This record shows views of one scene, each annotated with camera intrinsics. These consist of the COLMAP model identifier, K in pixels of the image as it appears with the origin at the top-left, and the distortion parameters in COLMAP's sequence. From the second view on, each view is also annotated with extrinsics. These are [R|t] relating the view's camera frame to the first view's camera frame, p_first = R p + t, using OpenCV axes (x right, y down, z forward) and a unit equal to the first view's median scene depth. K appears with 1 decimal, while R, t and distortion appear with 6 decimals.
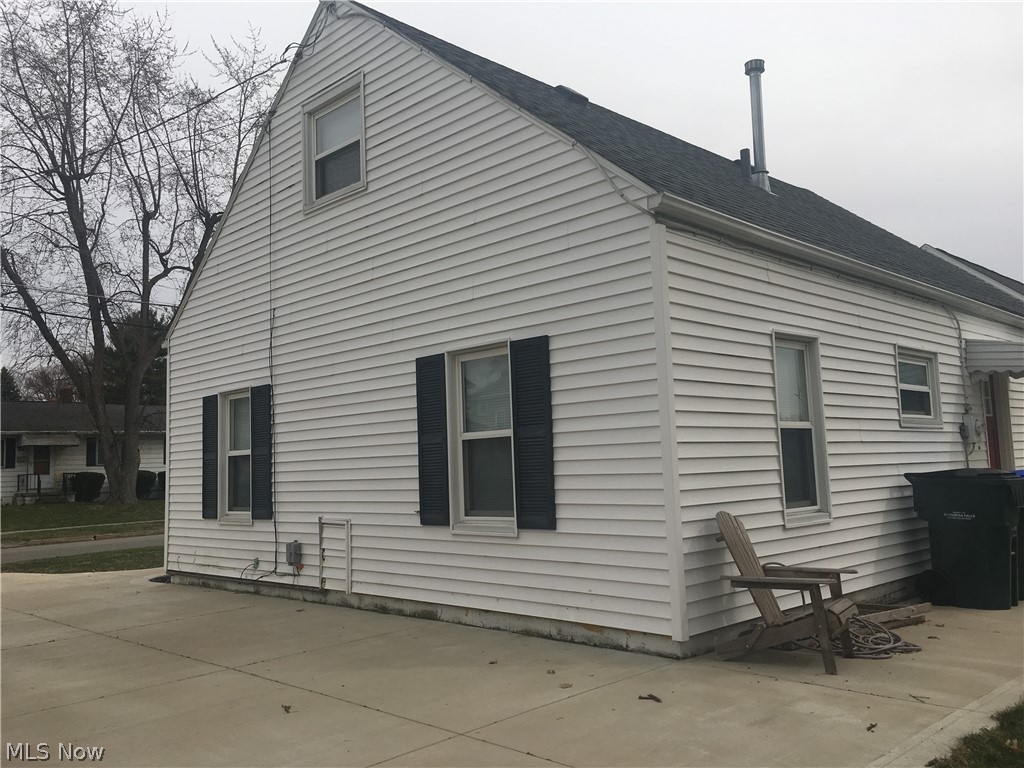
lens RADIAL K [[872.7, 0, 508.4], [0, 872.7, 385.8], [0, 0, 1]] dist [0.067746, -0.056087]
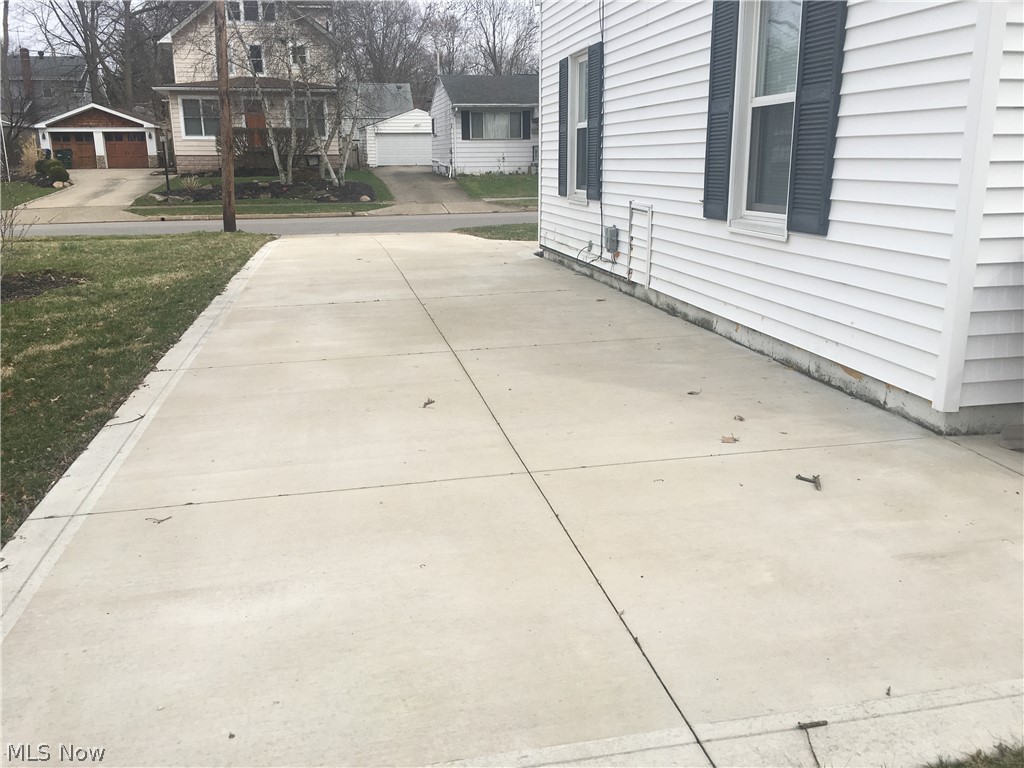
lens RADIAL K [[872.7, 0, 507.7], [0, 872.7, 381.4], [0, 0, 1]] dist [0.067746, -0.056087]
pose [[0.835588, 0.163465, -0.524473, 0.200394], [0.029627, 0.939906, 0.340146, 0.018504], [0.548557, -0.299760, 0.780531, 0.211520]]
